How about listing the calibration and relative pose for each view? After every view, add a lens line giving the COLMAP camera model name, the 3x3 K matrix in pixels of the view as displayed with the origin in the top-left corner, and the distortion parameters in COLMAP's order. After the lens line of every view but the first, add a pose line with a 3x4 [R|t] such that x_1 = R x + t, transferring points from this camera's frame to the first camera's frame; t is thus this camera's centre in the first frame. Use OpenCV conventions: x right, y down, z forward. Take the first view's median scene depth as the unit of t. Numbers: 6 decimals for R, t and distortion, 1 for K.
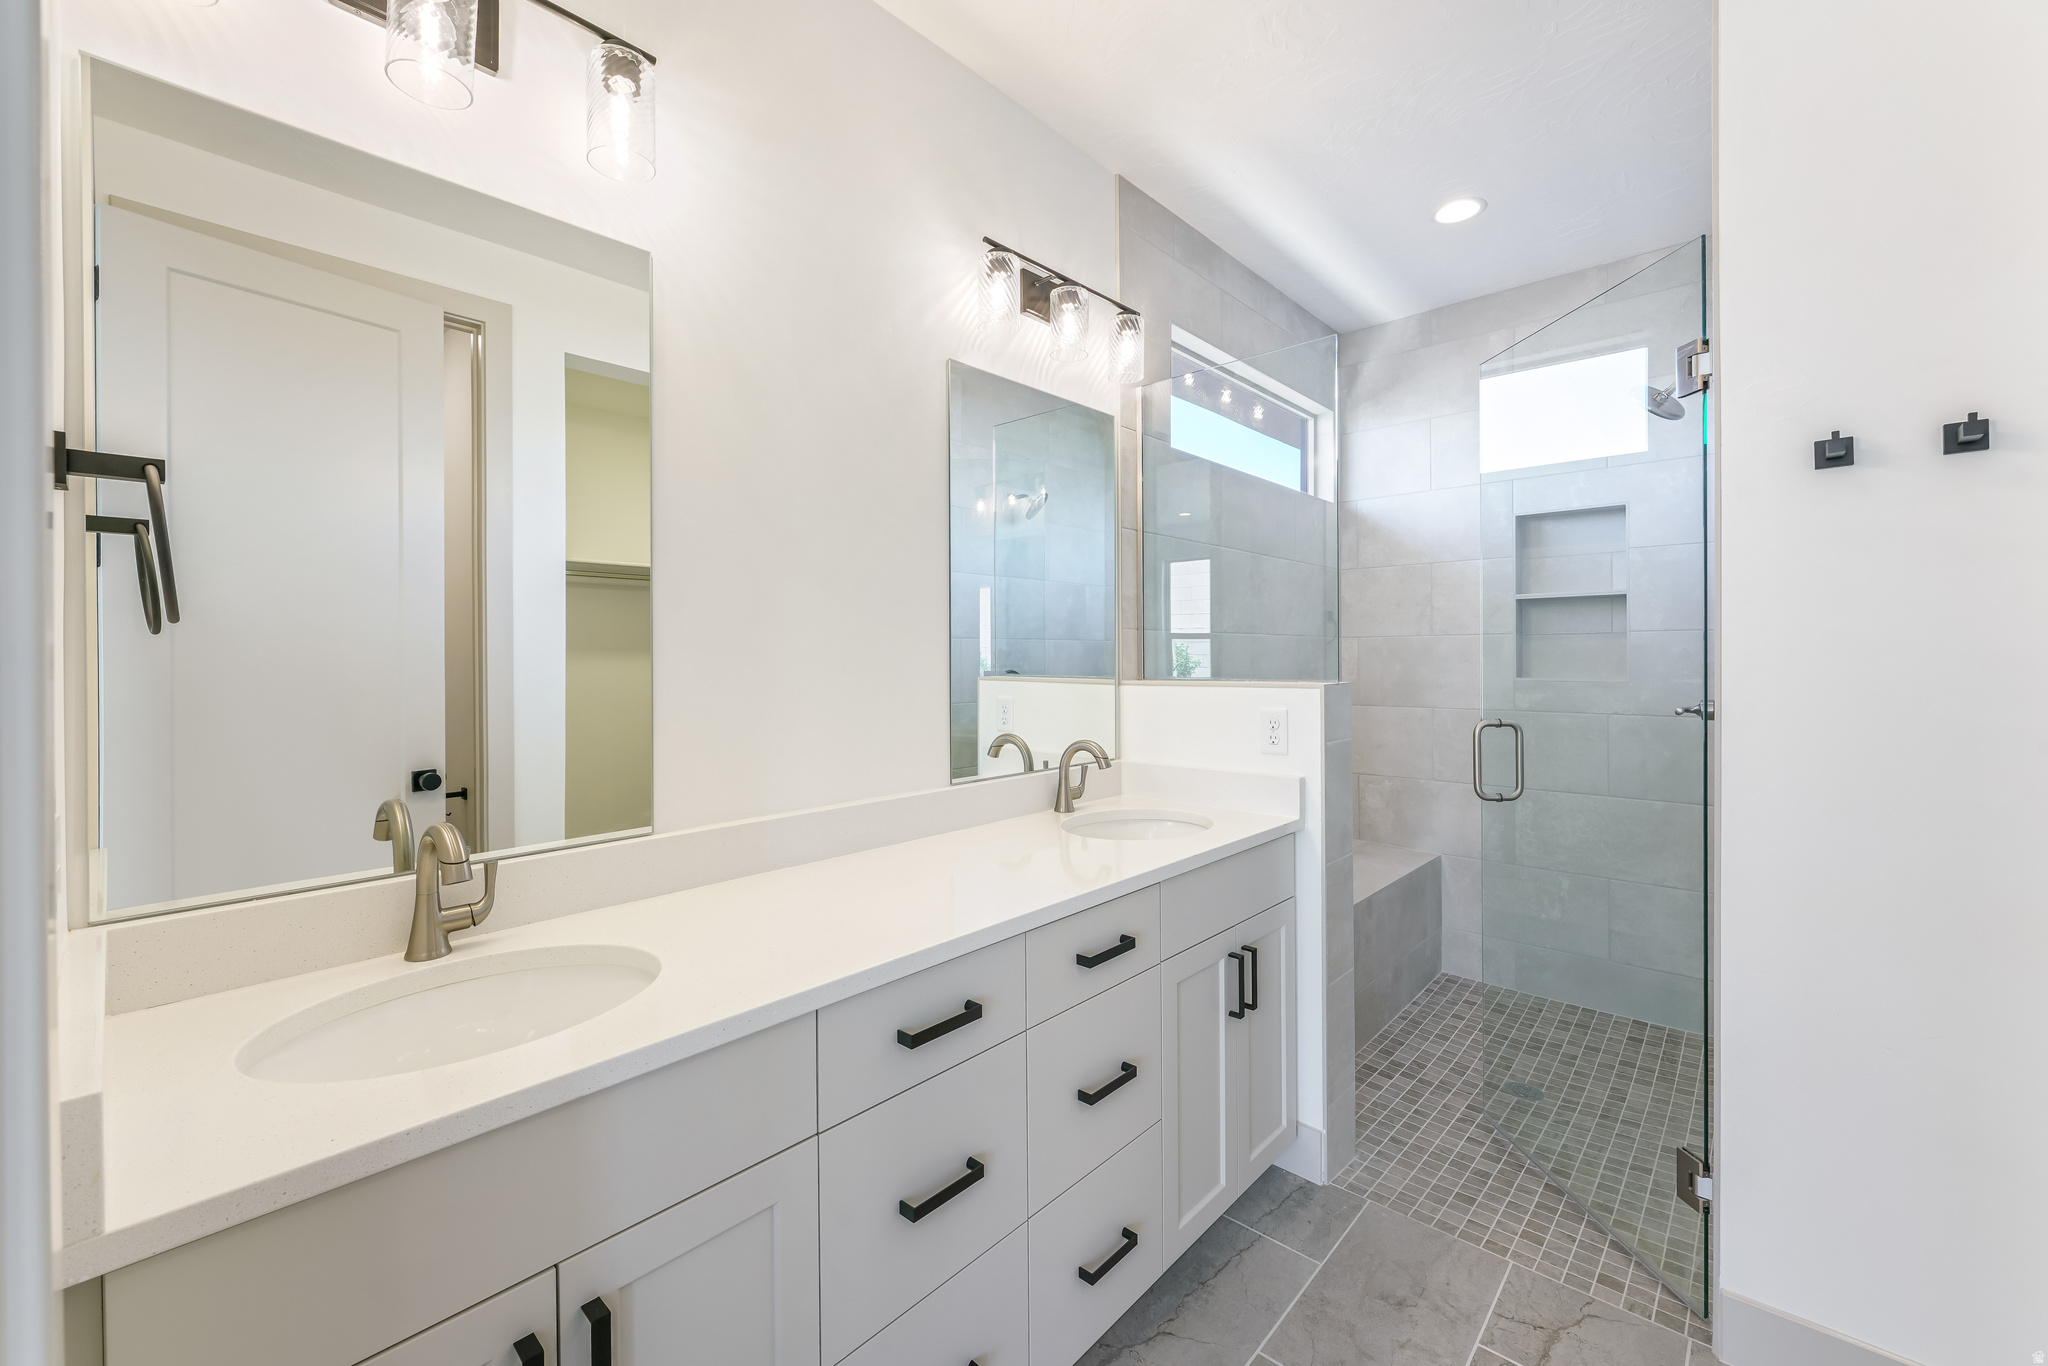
lens RADIAL K [[826.6, 0, 1015.7], [0, 826.6, 659.8], [0, 0, 1]] dist [-0.000504, -0.000114]
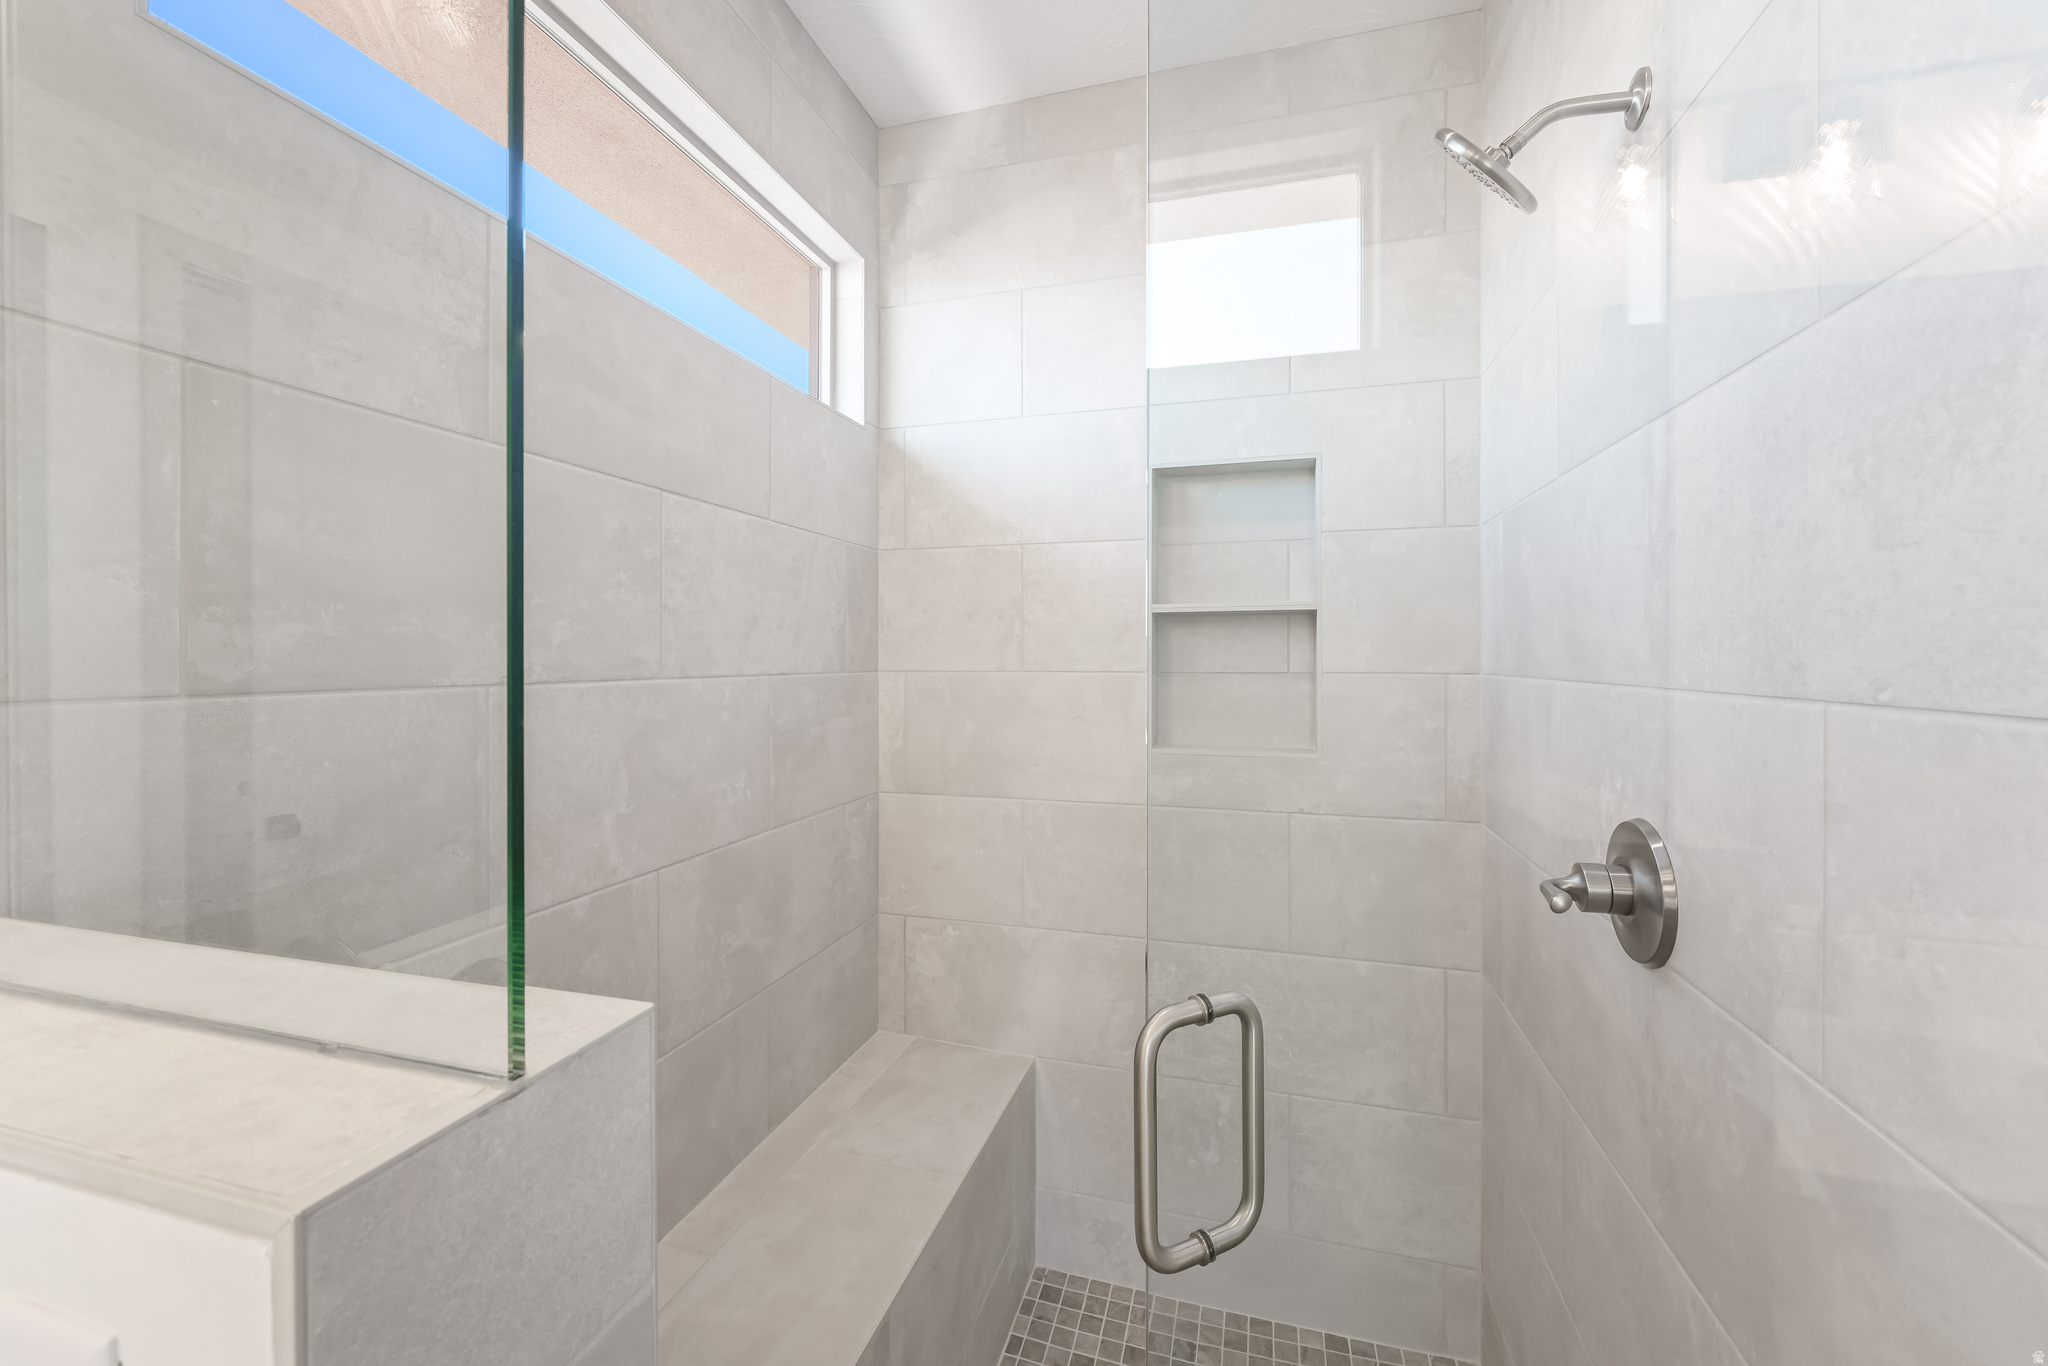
lens RADIAL K [[836.2, 0, 1017.0], [0, 836.2, 660.8], [0, 0, 1]] dist [0.000357, 0.000003]
pose [[0.897954, 0.004867, 0.440063, 0.239397], [-0.004608, 0.999988, -0.001657, -0.034744], [-0.440066, -0.000540, 0.897965, 0.470292]]
